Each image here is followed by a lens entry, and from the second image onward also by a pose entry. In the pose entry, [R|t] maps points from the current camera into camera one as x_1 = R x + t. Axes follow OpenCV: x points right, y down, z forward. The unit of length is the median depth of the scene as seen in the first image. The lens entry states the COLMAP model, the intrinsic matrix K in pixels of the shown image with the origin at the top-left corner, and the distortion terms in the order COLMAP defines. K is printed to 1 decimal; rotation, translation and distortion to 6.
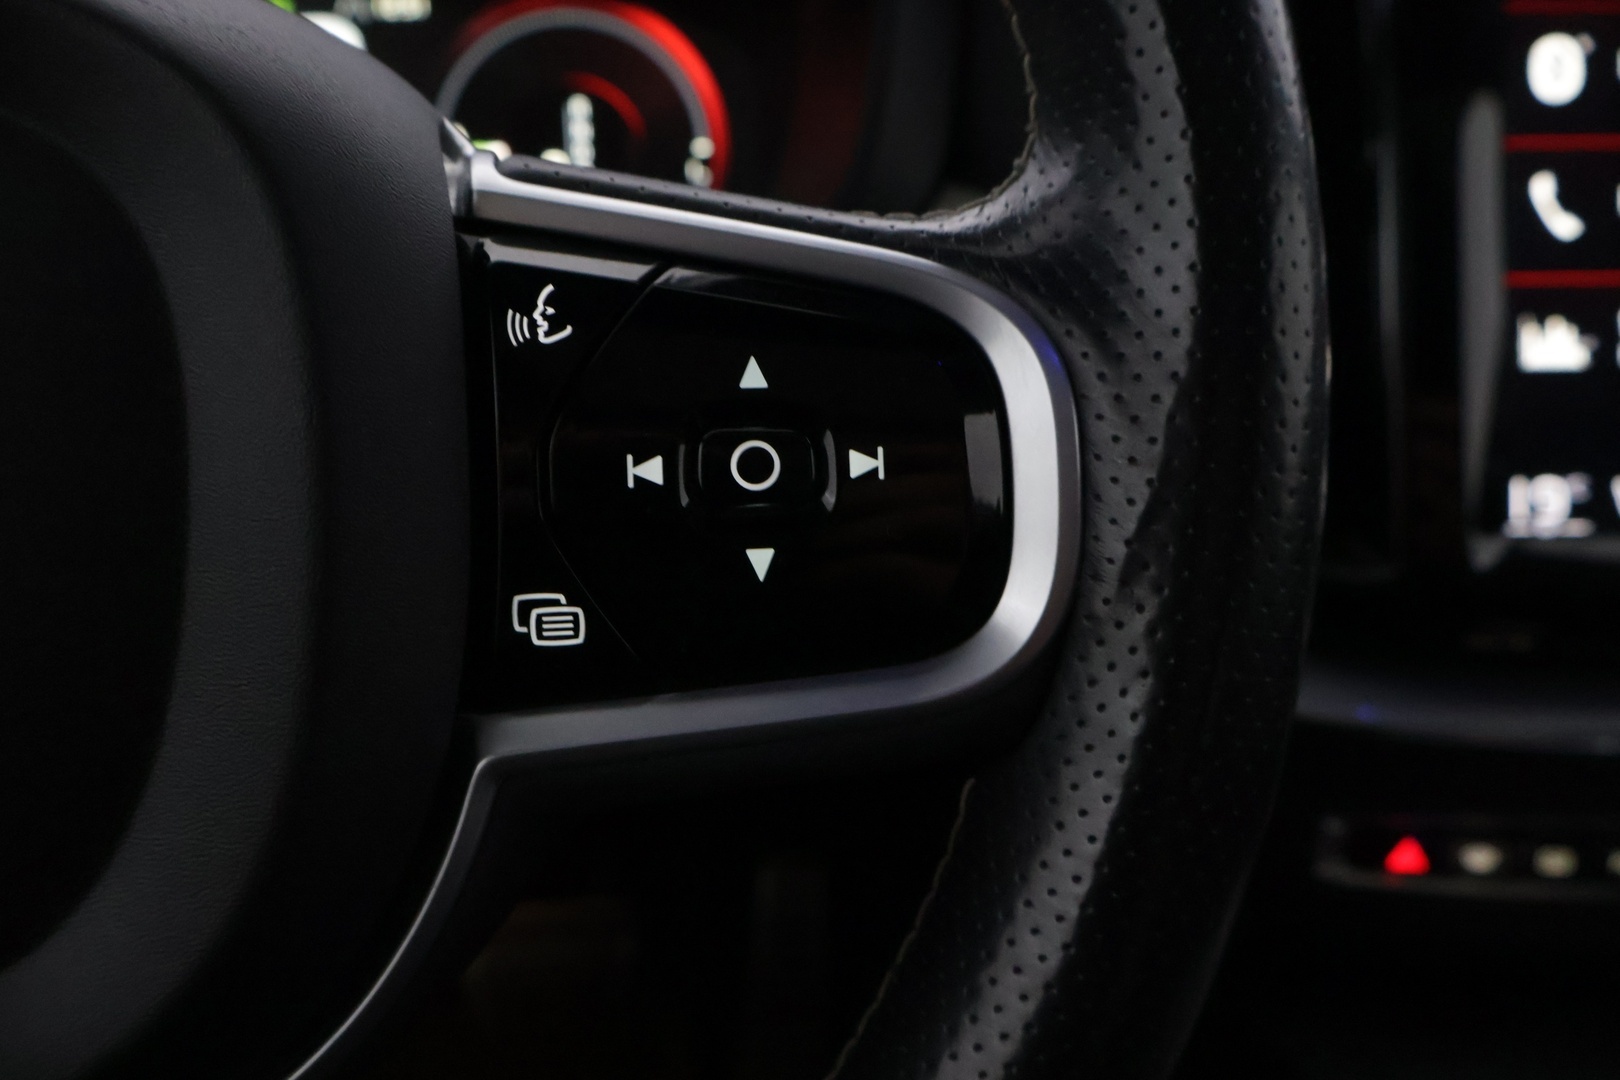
lens RADIAL K [[1391.8, 0, 810.0], [0, 1391.8, 540.0], [0, 0, 1]] dist [-0.014242, 0.001999]
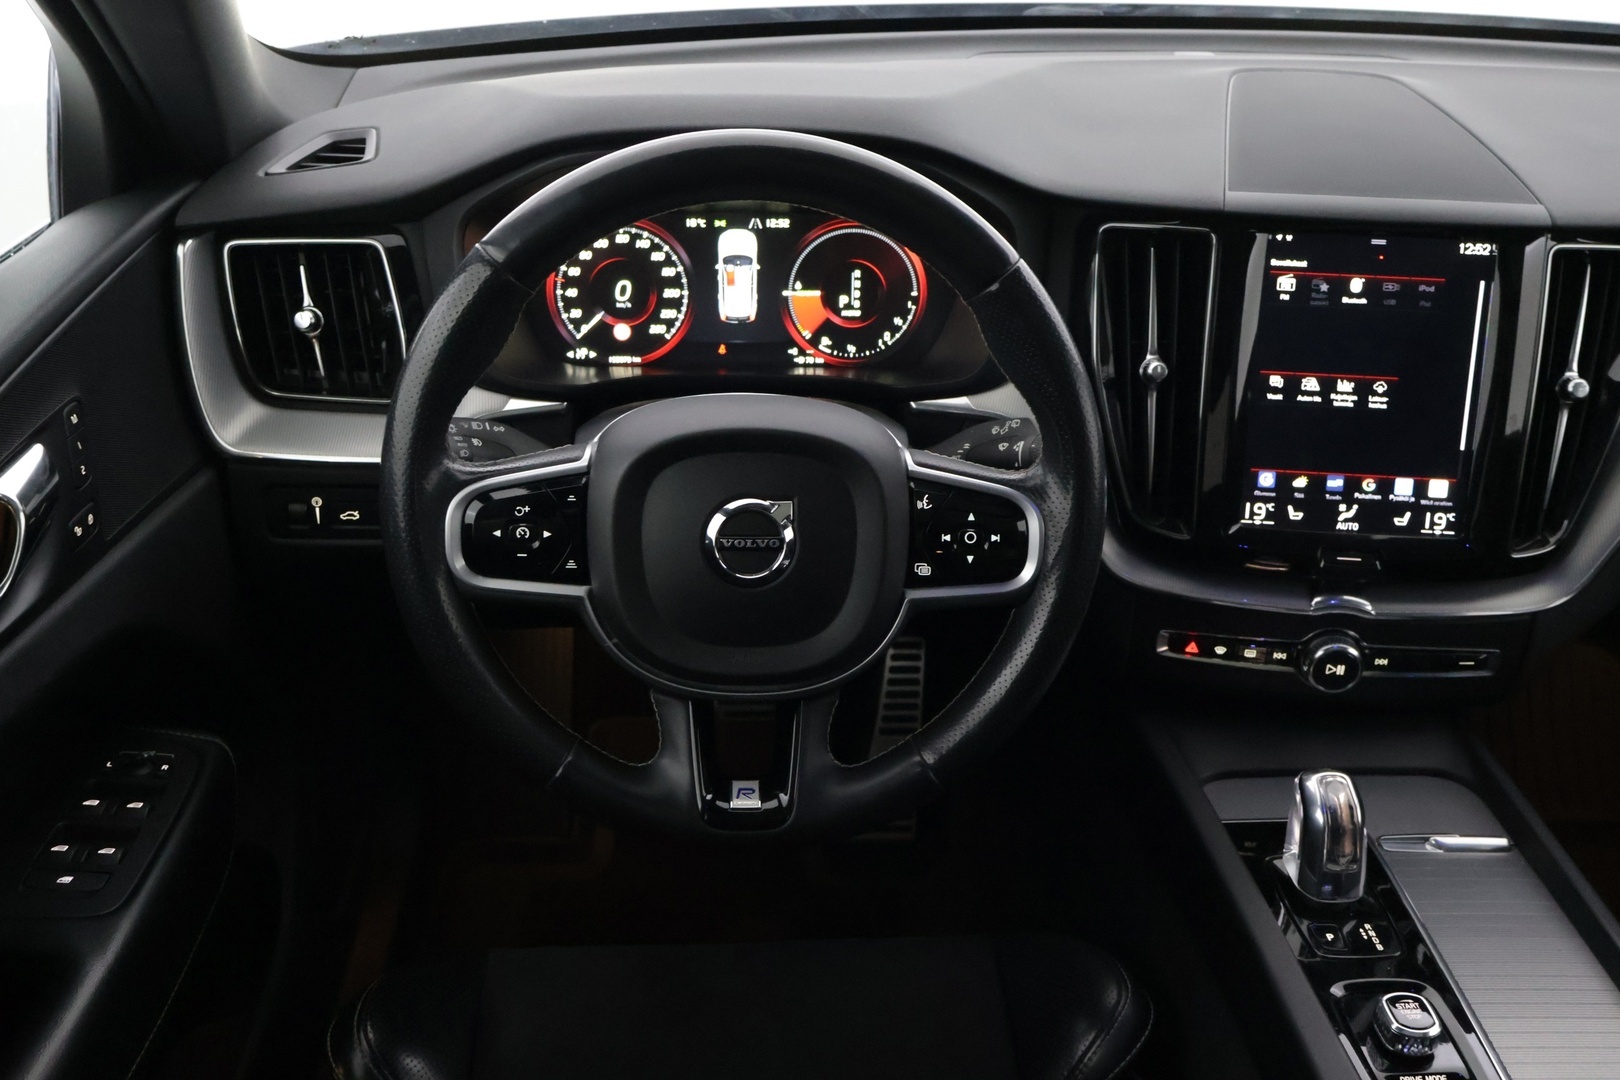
lens RADIAL K [[1511.5, 0, 817.8], [0, 1511.5, 559.6], [0, 0, 1]] dist [-0.008391, -0.004554]
pose [[0.997613, 0.059192, -0.035560, -0.347538], [-0.052907, 0.986141, 0.157250, -0.712299], [0.044375, -0.154993, 0.986918, -3.773071]]
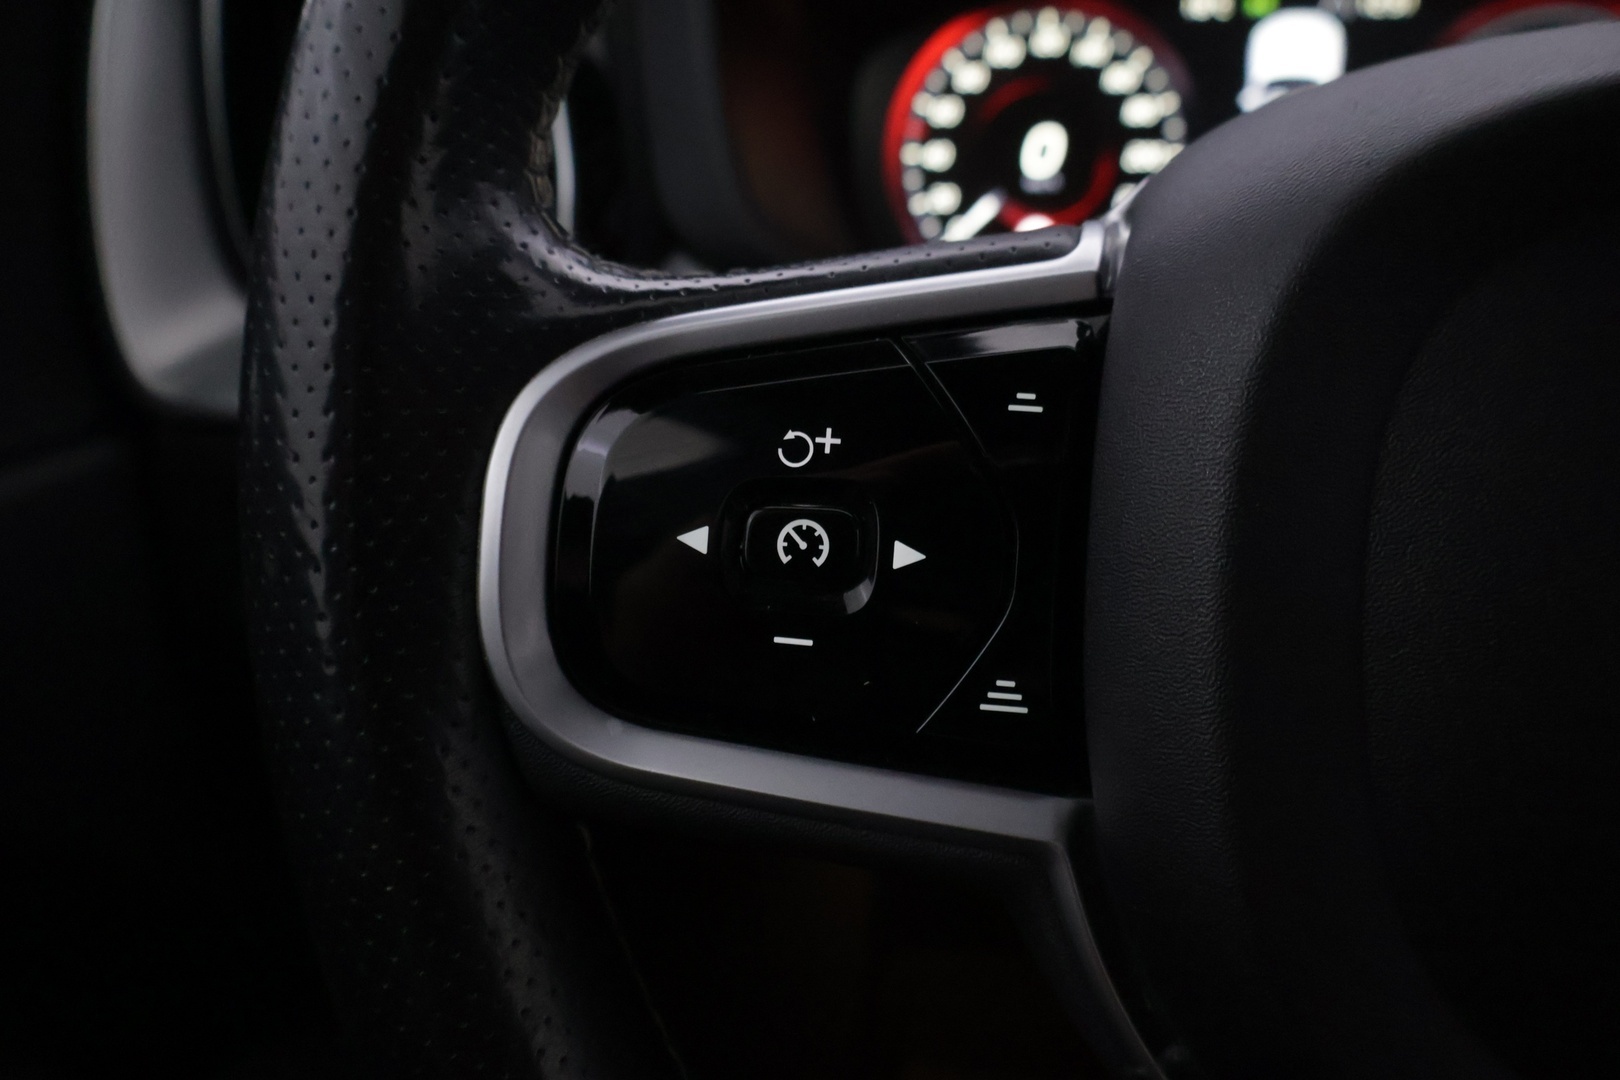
lens RADIAL K [[1408.8, 0, 817.1], [0, 1408.8, 545.7], [0, 0, 1]] dist [-0.011108, -0.011276]
pose [[0.968261, 0.095904, -0.230811, -1.193150], [-0.088134, 0.995147, 0.043769, -0.051286], [0.233888, -0.022037, 0.972014, -0.138643]]
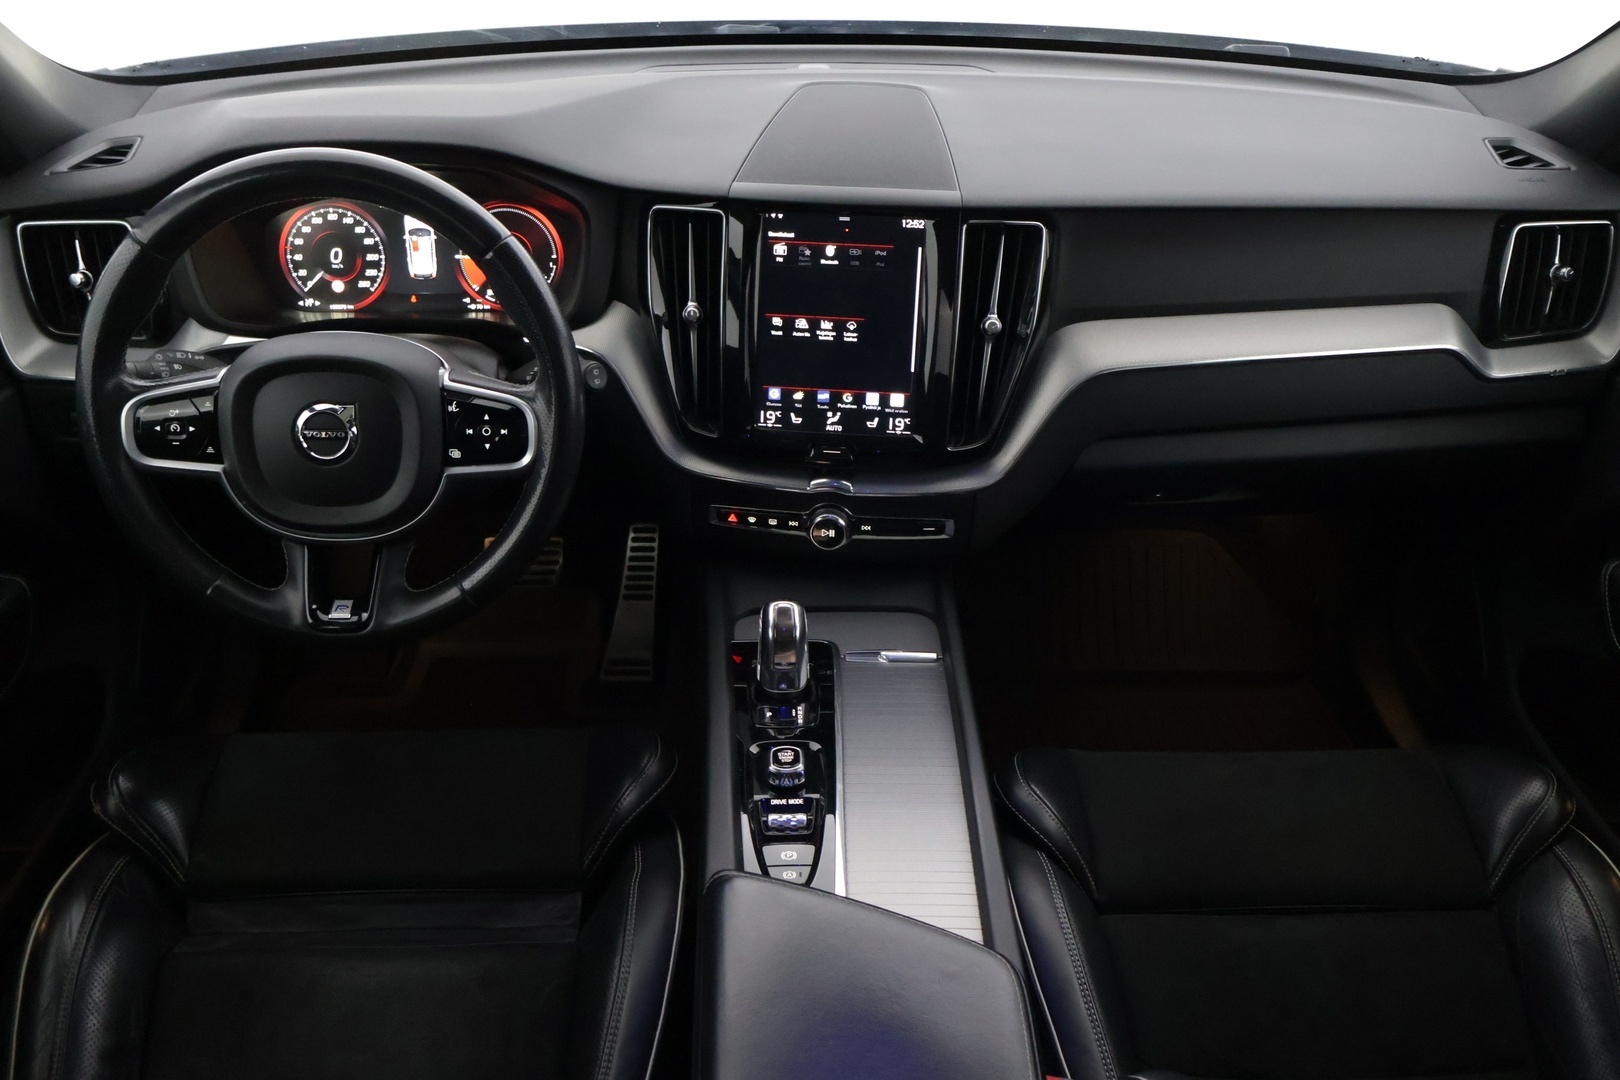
lens RADIAL K [[1365.8, 0, 796.5], [0, 1365.8, 554.2], [0, 0, 1]] dist [-0.011376, -0.000704]
pose [[0.996337, 0.062943, -0.057879, 1.772426], [-0.049600, 0.976779, 0.208428, -0.876783], [0.069654, -0.204793, 0.976324, -5.129306]]
